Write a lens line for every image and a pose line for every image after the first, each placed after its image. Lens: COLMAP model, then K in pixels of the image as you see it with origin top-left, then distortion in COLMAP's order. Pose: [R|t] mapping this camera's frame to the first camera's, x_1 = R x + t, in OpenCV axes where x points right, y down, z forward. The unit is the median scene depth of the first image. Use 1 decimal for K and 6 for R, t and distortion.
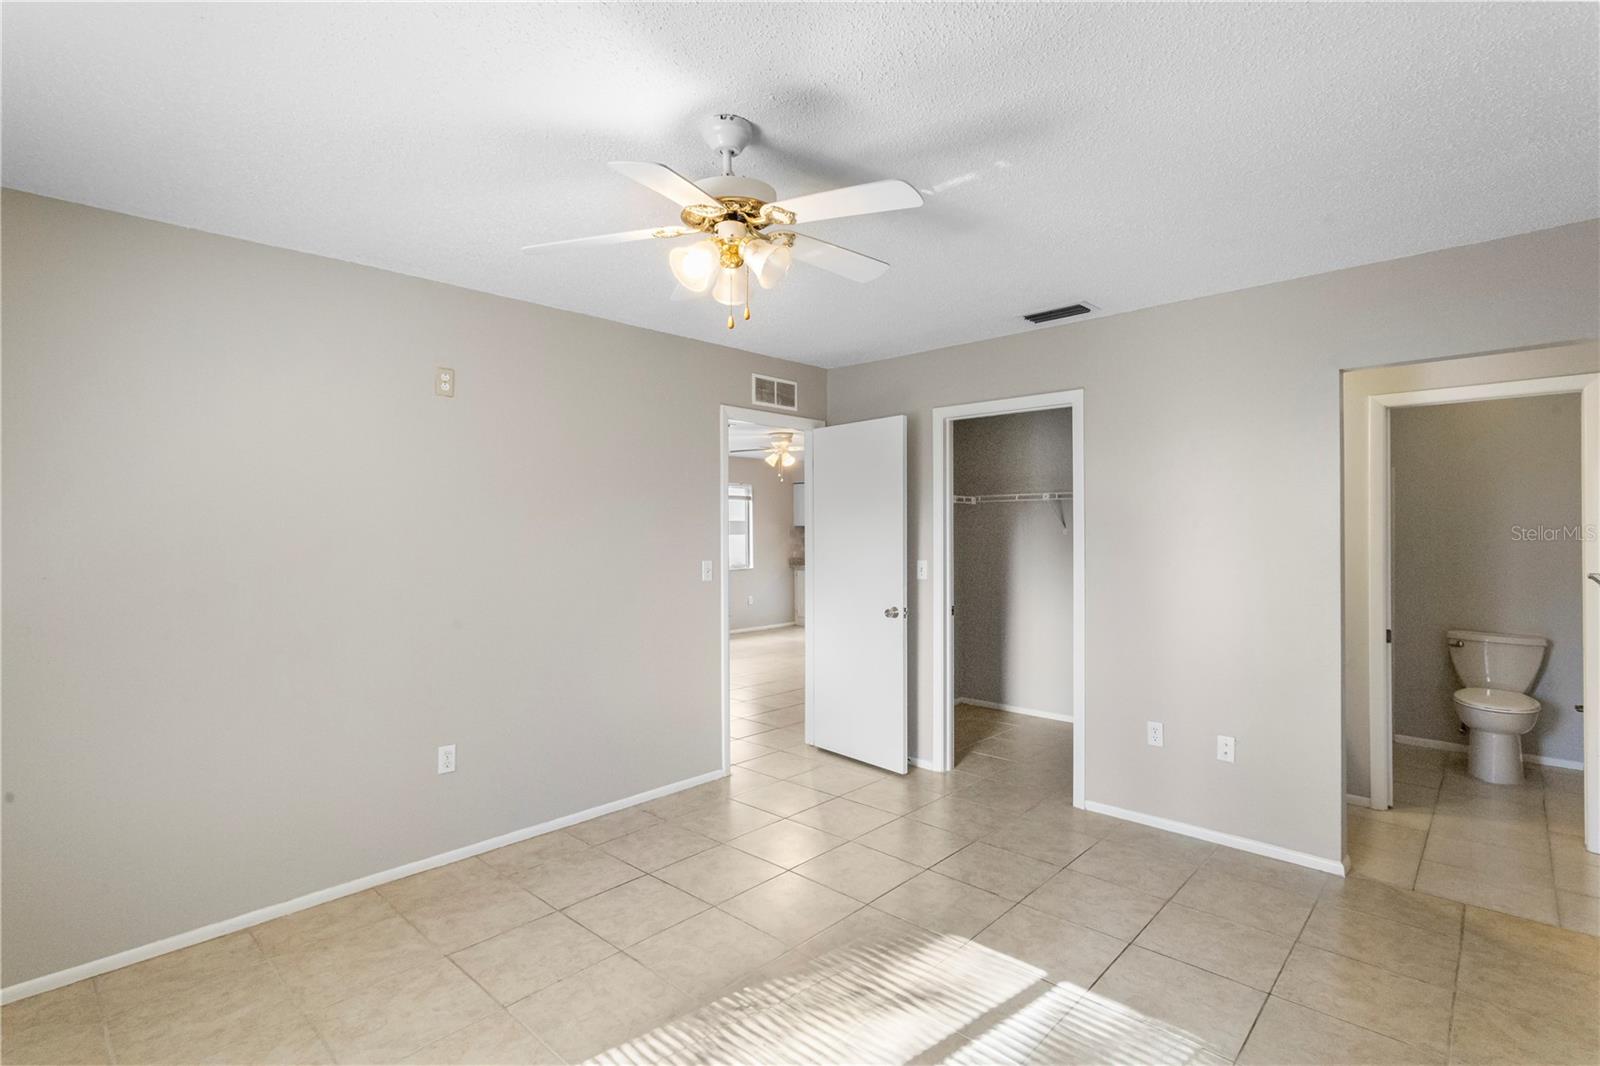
lens RADIAL K [[761.9, 0, 792.5], [0, 761.9, 528.1], [0, 0, 1]] dist [0.005644, 0.000503]
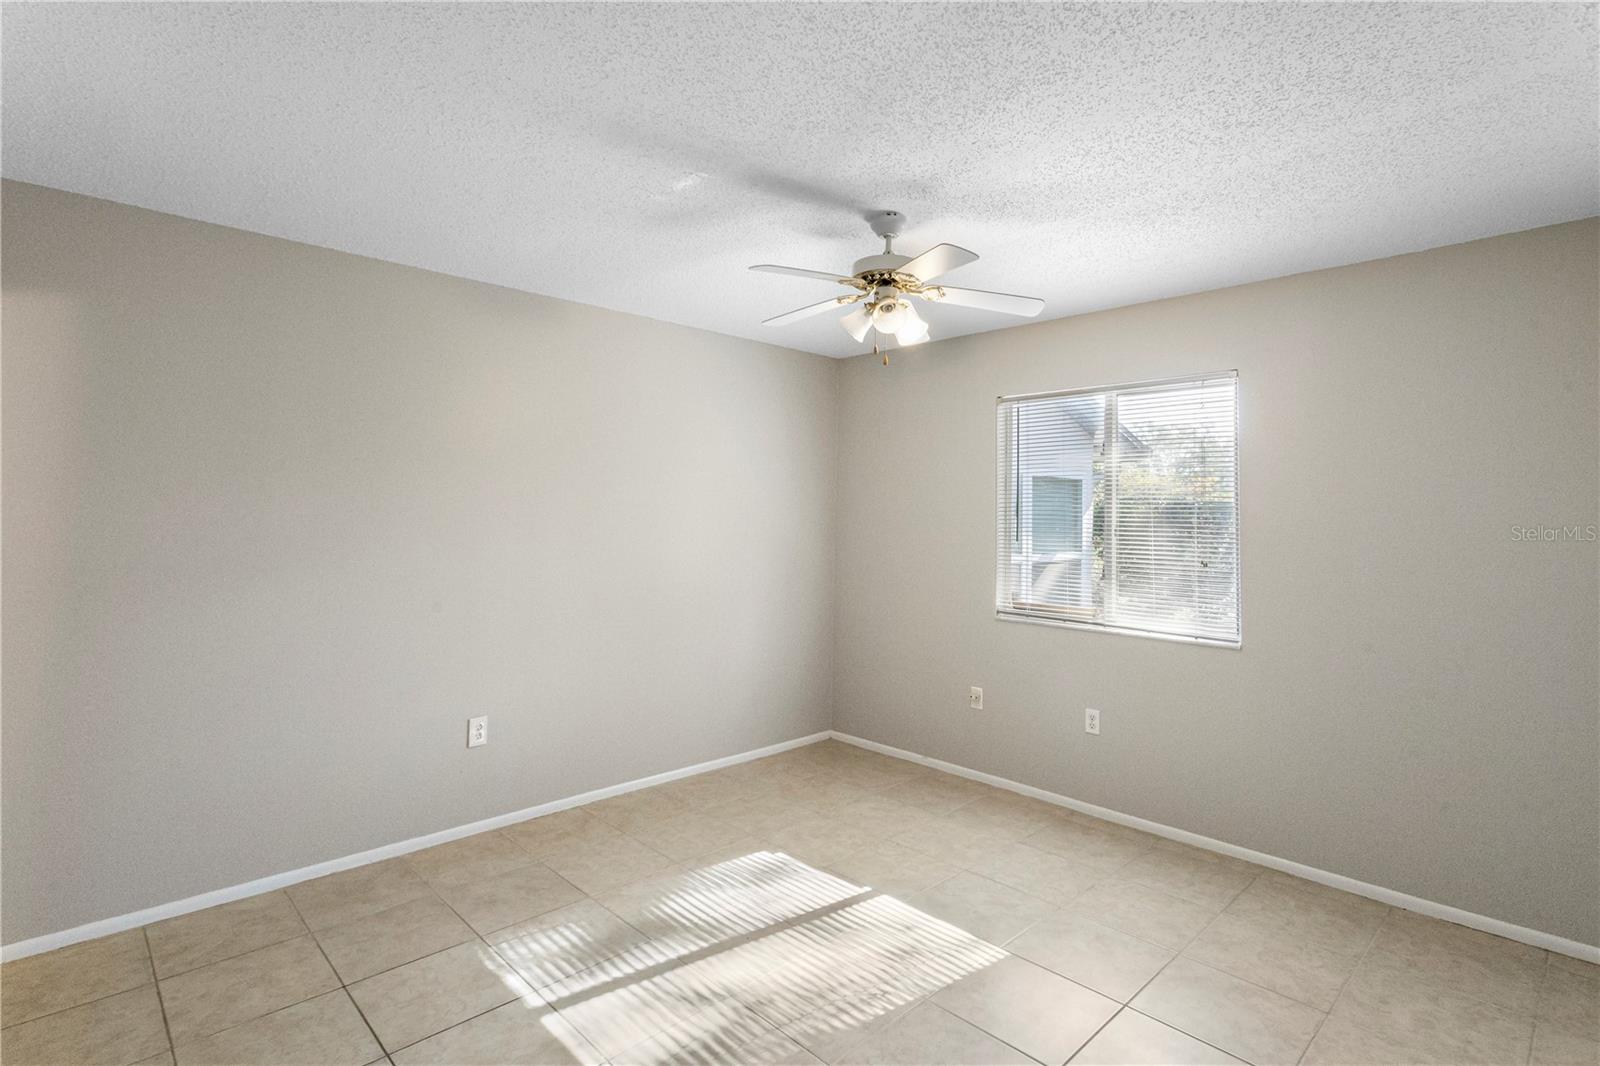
lens RADIAL K [[761.9, 0, 792.5], [0, 761.9, 528.1], [0, 0, 1]] dist [0.005644, 0.000503]
pose [[-0.998421, -0.008359, 0.055544, 0.000887], [-0.008235, 0.999963, 0.002463, 0.015285], [-0.055562, 0.002002, -0.998453, 2.010775]]
